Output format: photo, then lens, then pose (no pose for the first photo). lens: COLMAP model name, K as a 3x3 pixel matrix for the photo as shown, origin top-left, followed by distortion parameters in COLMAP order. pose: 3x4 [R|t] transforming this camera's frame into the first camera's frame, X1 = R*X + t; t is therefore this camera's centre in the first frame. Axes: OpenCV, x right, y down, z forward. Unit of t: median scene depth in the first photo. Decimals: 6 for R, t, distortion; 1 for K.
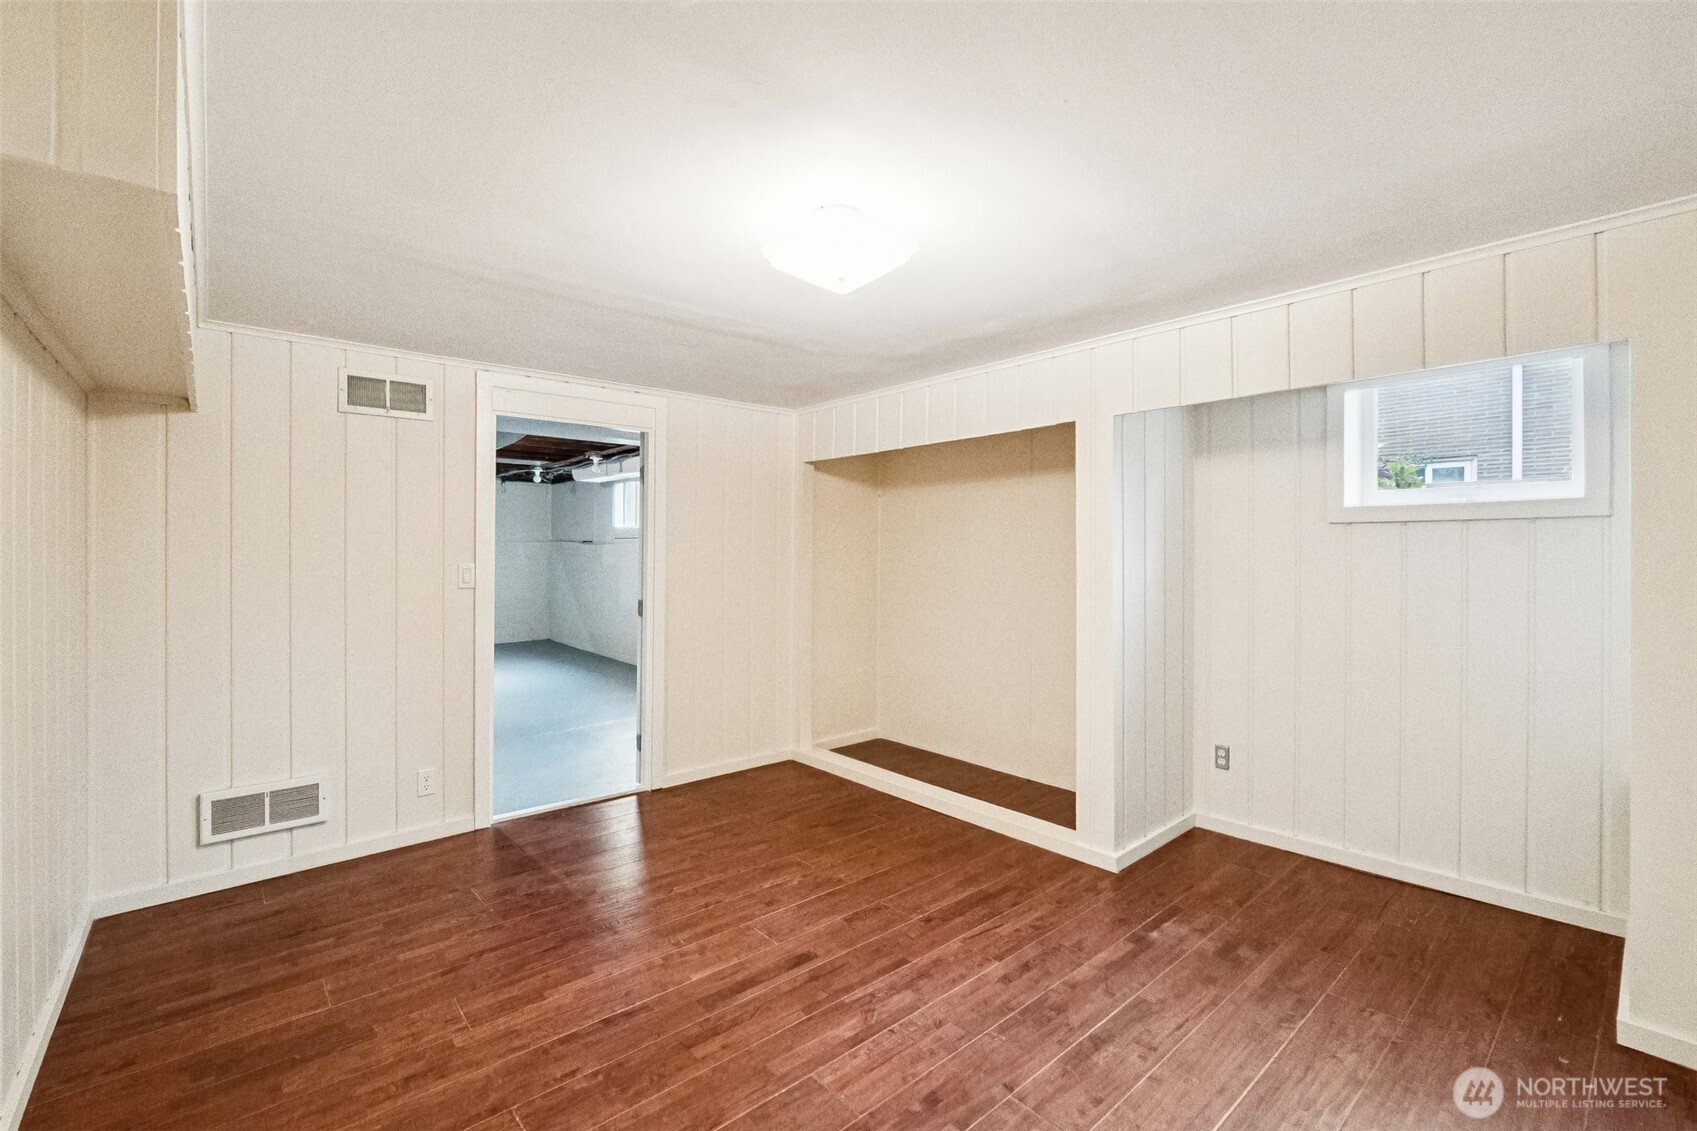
lens RADIAL K [[736.7, 0, 842.0], [0, 736.7, 558.9], [0, 0, 1]] dist [-0.009420, -0.000101]
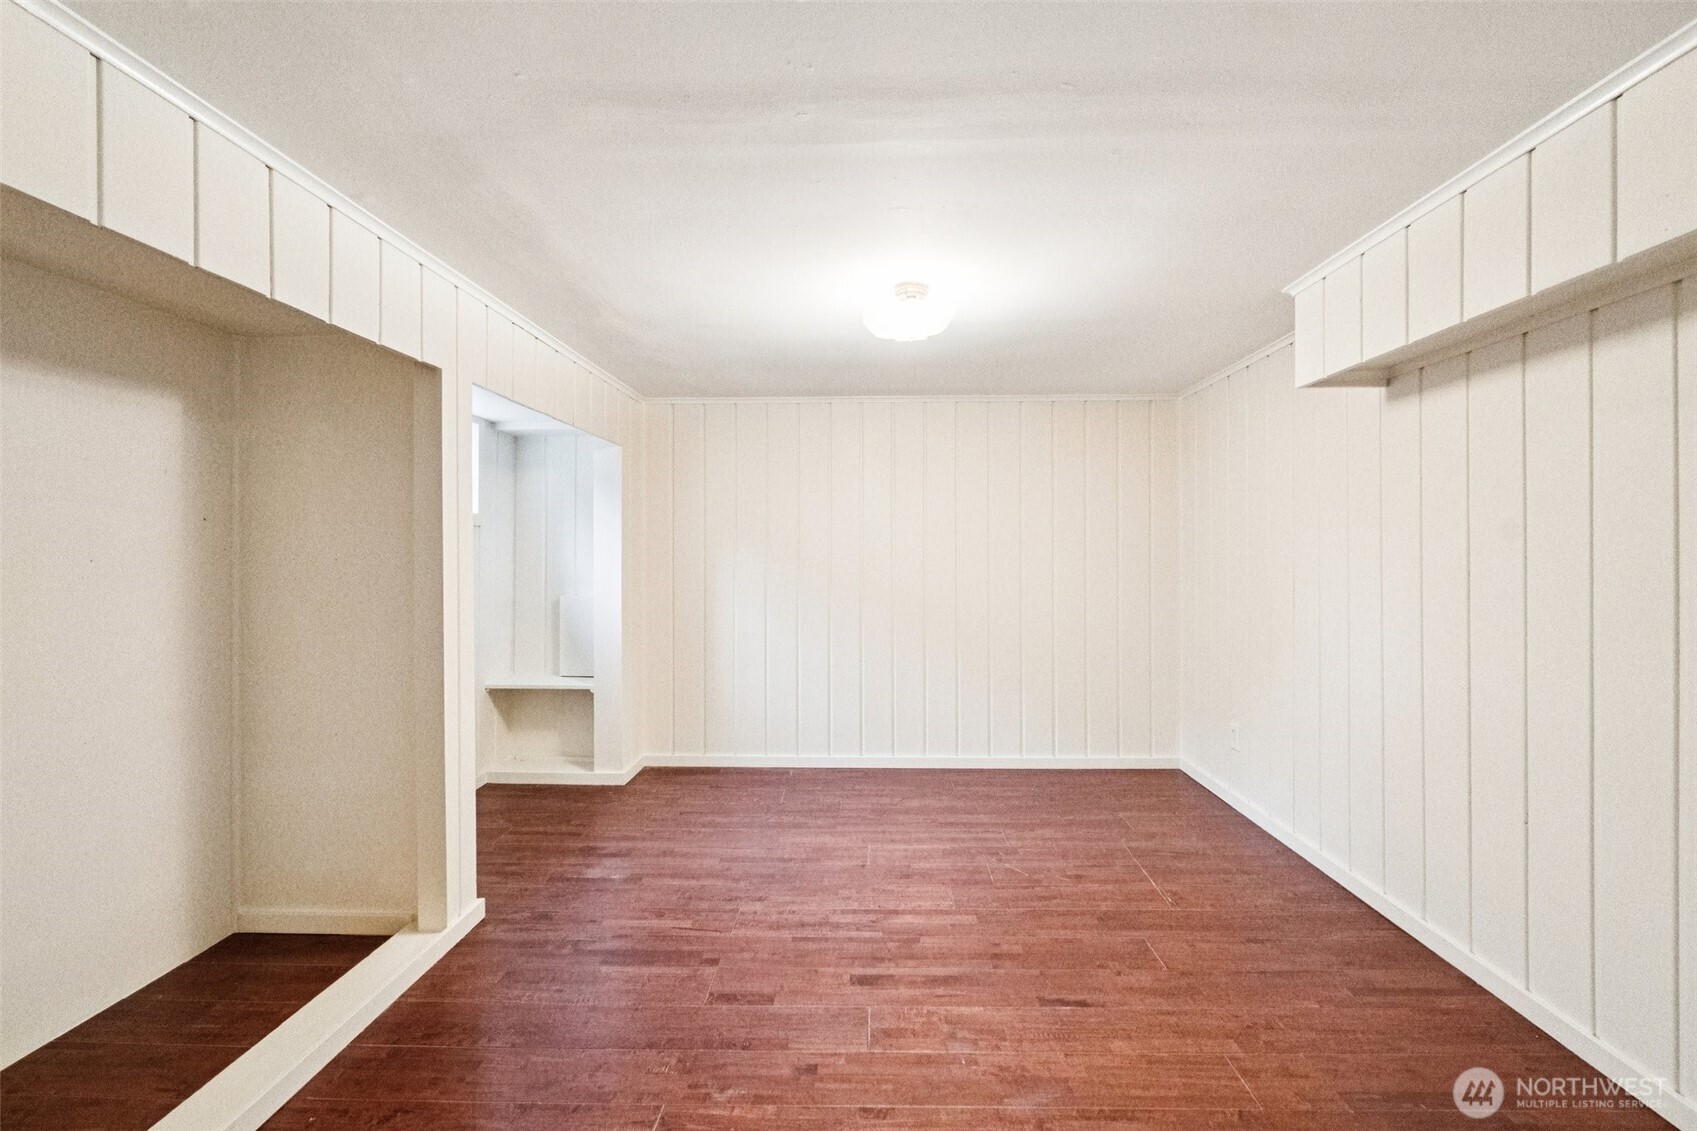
lens RADIAL K [[736.7, 0, 842.0], [0, 736.7, 559.8], [0, 0, 1]] dist [-0.009420, -0.000101]
pose [[-0.735209, -0.000594, 0.677840, -0.697867], [0.005900, 0.999956, 0.007276, 0.005514], [-0.677815, 0.009349, -0.735173, 1.797598]]
